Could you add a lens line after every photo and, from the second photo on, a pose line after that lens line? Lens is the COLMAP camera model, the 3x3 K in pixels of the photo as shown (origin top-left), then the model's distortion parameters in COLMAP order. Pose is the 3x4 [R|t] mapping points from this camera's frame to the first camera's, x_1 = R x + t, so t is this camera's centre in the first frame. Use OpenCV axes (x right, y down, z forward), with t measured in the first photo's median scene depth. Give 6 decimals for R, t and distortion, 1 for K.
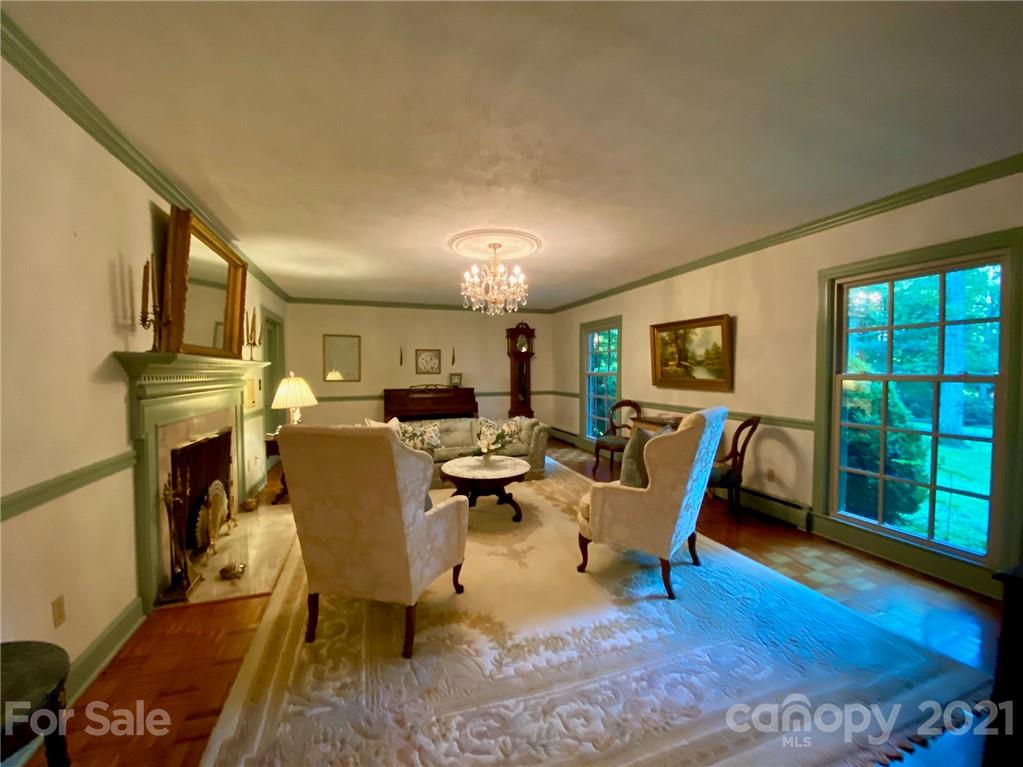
lens RADIAL K [[414.3, 0, 511.5], [0, 414.3, 383.5], [0, 0, 1]] dist [0.046970, -0.033996]
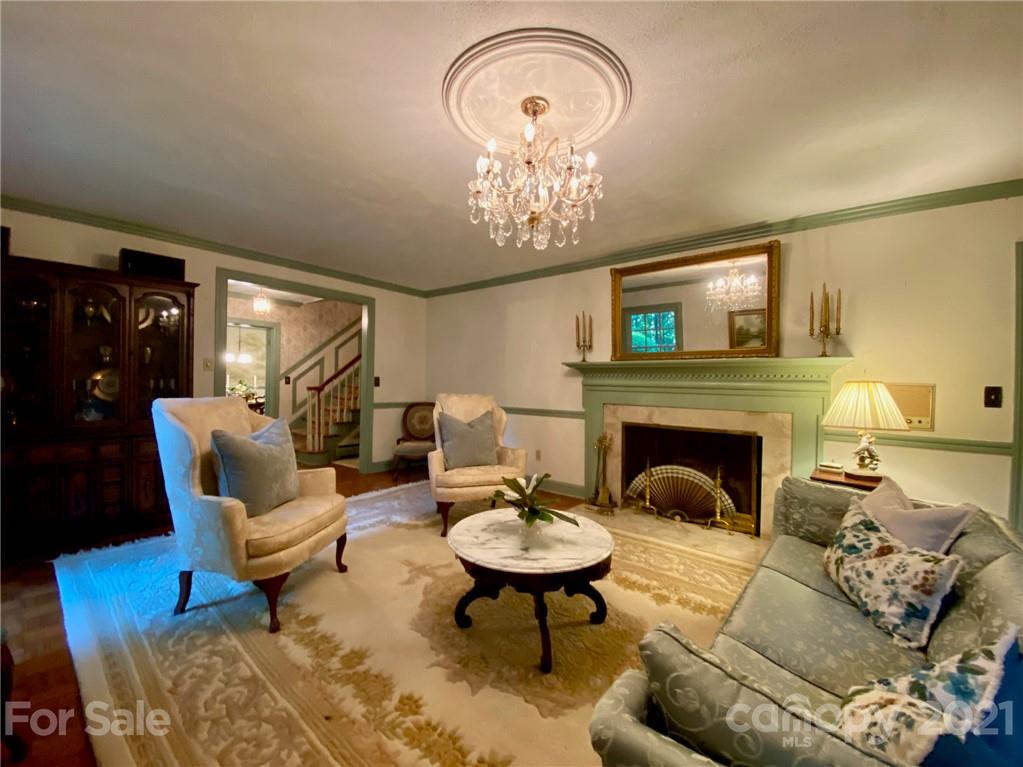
lens RADIAL K [[414.3, 0, 511.5], [0, 414.3, 383.5], [0, 0, 1]] dist [0.046970, -0.033996]
pose [[-0.855035, -0.011792, -0.518437, 0.264557], [-0.031054, 0.999112, 0.028491, -0.011282], [0.517640, 0.040461, -0.854641, 1.563905]]
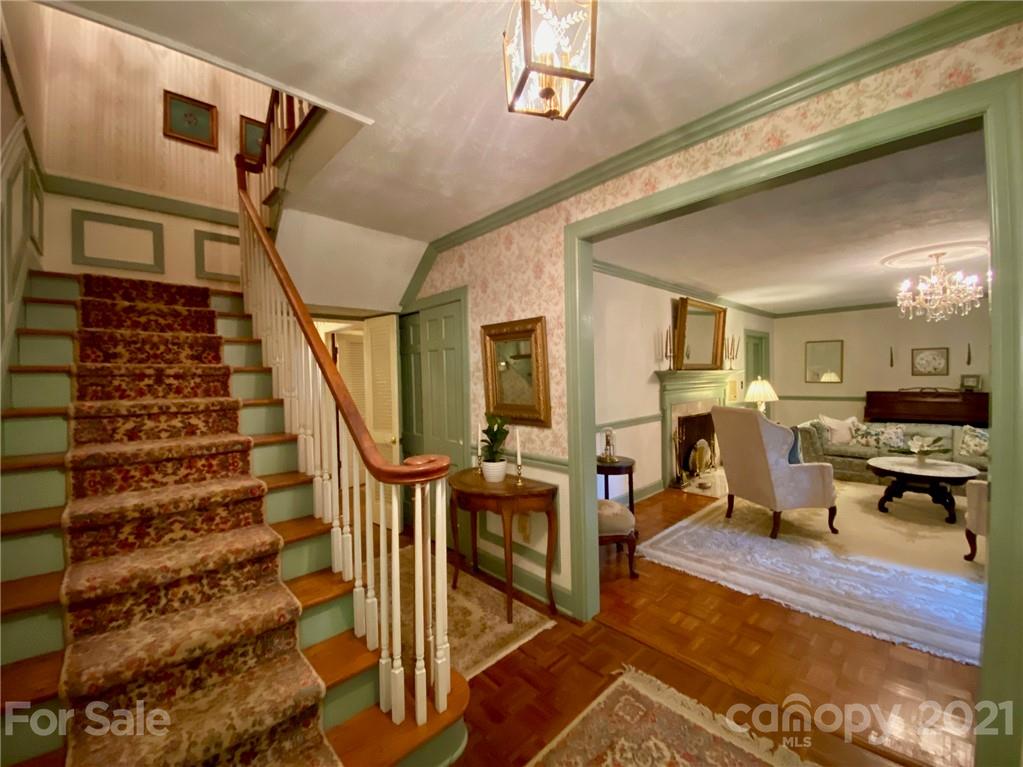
lens RADIAL K [[414.3, 0, 511.5], [0, 414.3, 383.5], [0, 0, 1]] dist [0.046970, -0.033996]
pose [[0.425572, 0.014417, -0.904810, 0.500612], [-0.011324, 0.999880, 0.010606, -0.011867], [0.904854, 0.005733, 0.425684, -0.438414]]
